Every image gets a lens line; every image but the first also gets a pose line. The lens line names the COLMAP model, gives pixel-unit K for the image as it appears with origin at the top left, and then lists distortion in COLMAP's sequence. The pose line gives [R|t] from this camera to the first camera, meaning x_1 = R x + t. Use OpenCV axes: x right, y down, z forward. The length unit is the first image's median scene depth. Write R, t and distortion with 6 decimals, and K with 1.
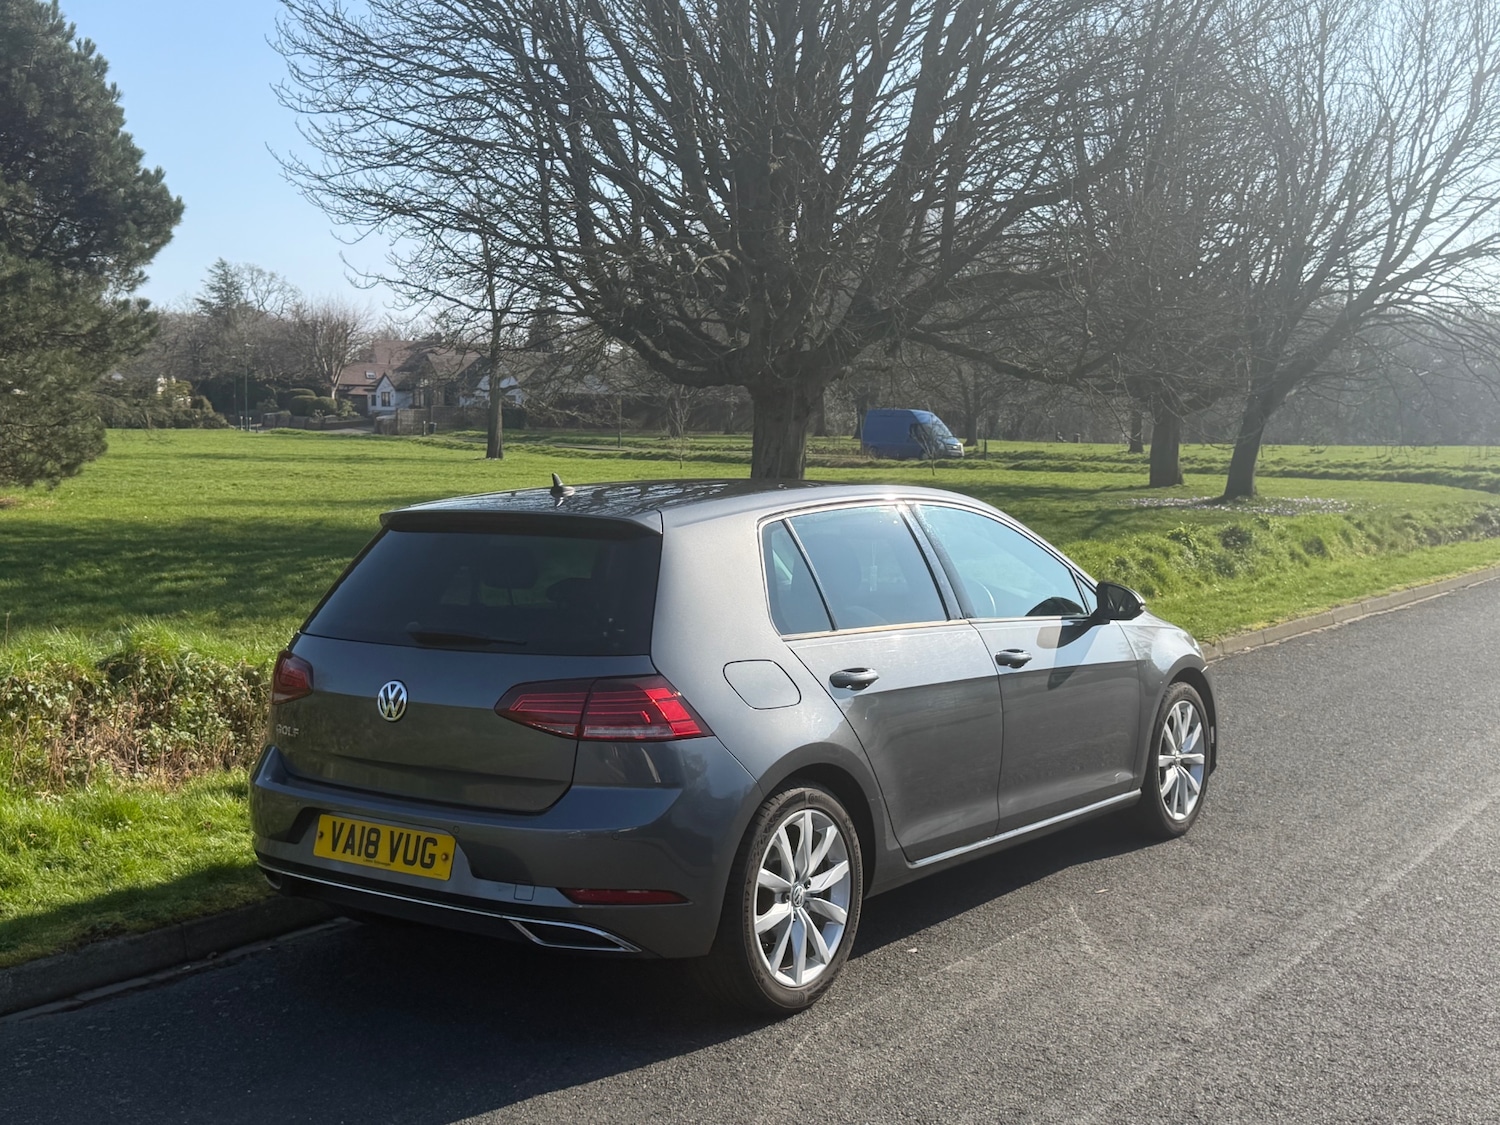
lens RADIAL K [[1718.2, 0, 756.4], [0, 1718.2, 558.3], [0, 0, 1]] dist [0.224615, -0.544850]
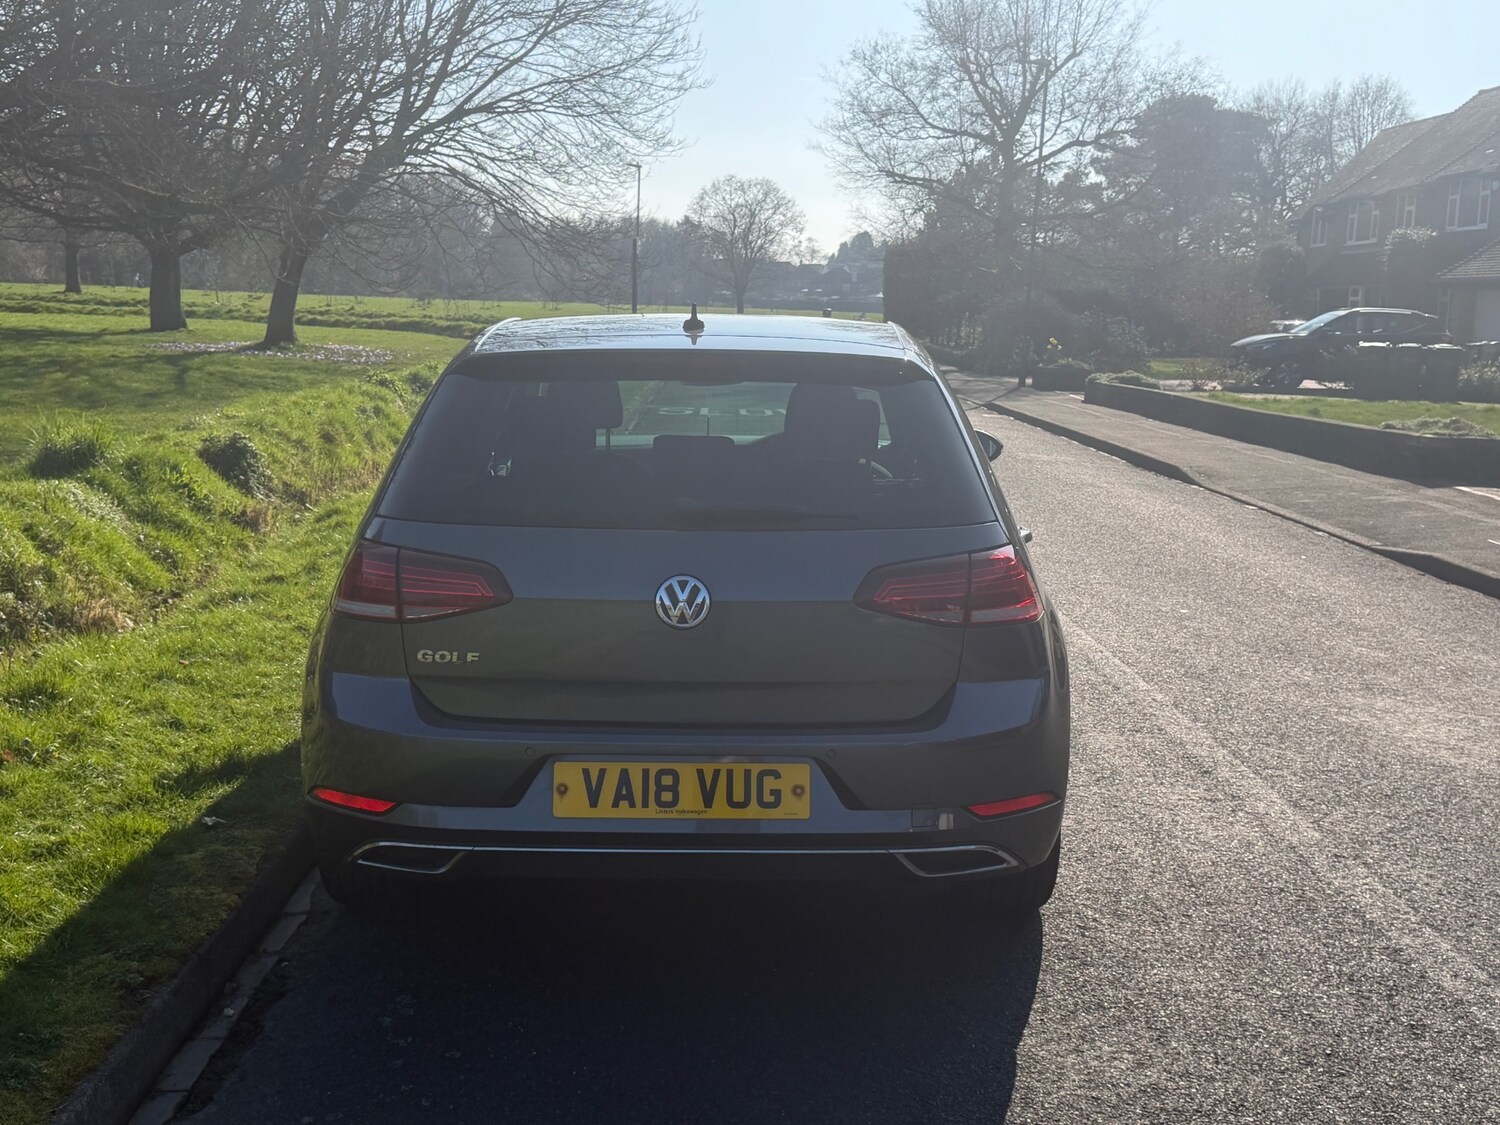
lens RADIAL K [[1703.8, 0, 753.2], [0, 1703.8, 566.9], [0, 0, 1]] dist [0.220996, -0.530213]
pose [[0.799382, -0.074979, 0.596126, -0.624809], [0.019506, 0.994898, 0.098978, -0.007166], [-0.600507, -0.067493, 0.796766, 0.379726]]
